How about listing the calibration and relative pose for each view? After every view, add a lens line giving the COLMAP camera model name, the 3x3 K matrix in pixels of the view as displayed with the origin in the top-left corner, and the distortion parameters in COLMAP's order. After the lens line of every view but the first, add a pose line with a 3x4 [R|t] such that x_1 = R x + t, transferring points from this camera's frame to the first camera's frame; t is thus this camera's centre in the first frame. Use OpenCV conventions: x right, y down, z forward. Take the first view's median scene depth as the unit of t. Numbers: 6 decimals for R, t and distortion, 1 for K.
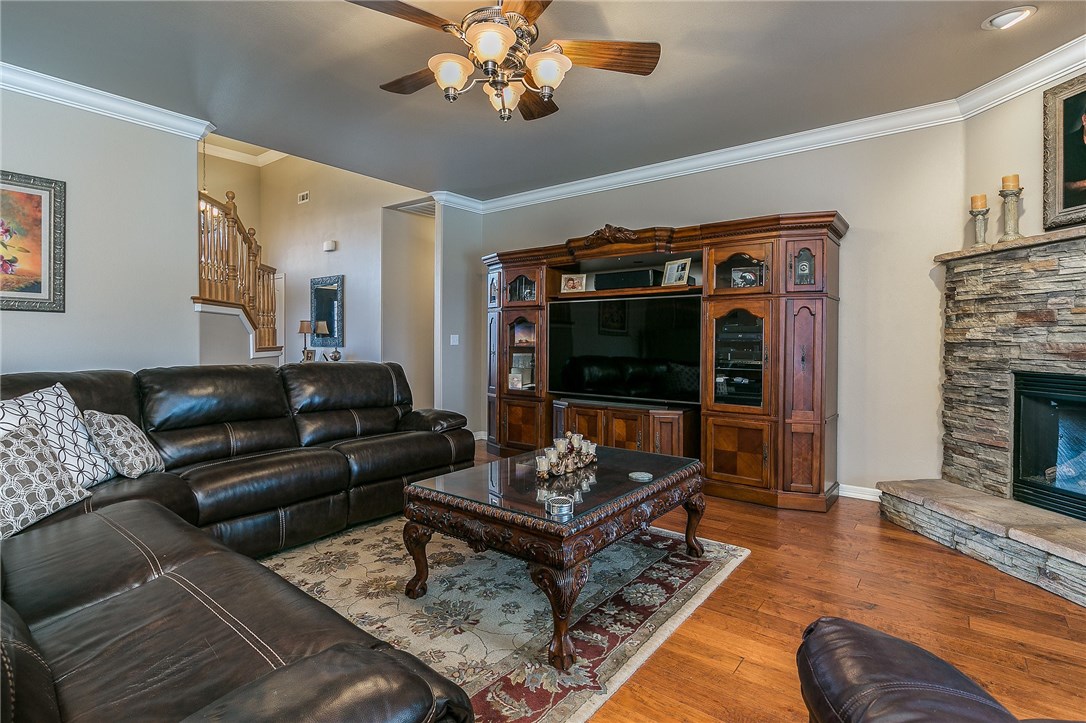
lens RADIAL K [[539.7, 0, 523.4], [0, 539.7, 345.8], [0, 0, 1]] dist [0.002530, -0.002728]
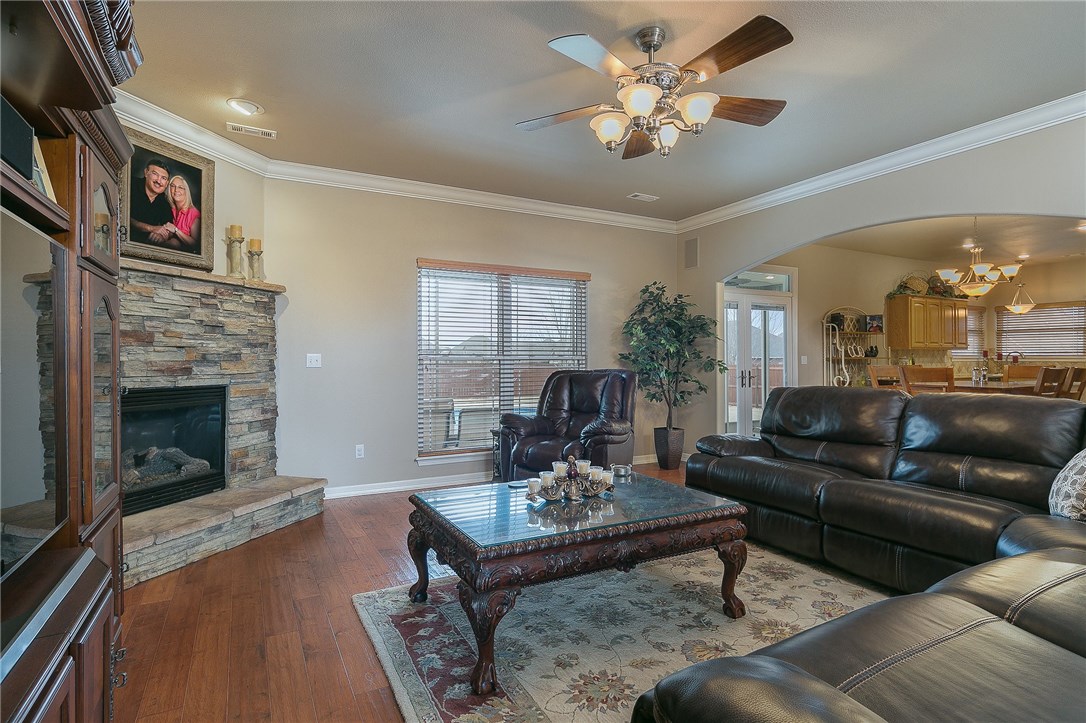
lens RADIAL K [[539.7, 0, 537.0], [0, 539.7, 353.5], [0, 0, 1]] dist [0.002530, -0.002728]
pose [[-0.919209, -0.001527, 0.393766, -0.188169], [-0.000069, 0.999993, 0.003717, -0.022438], [-0.393769, 0.003390, -0.919203, 1.515596]]
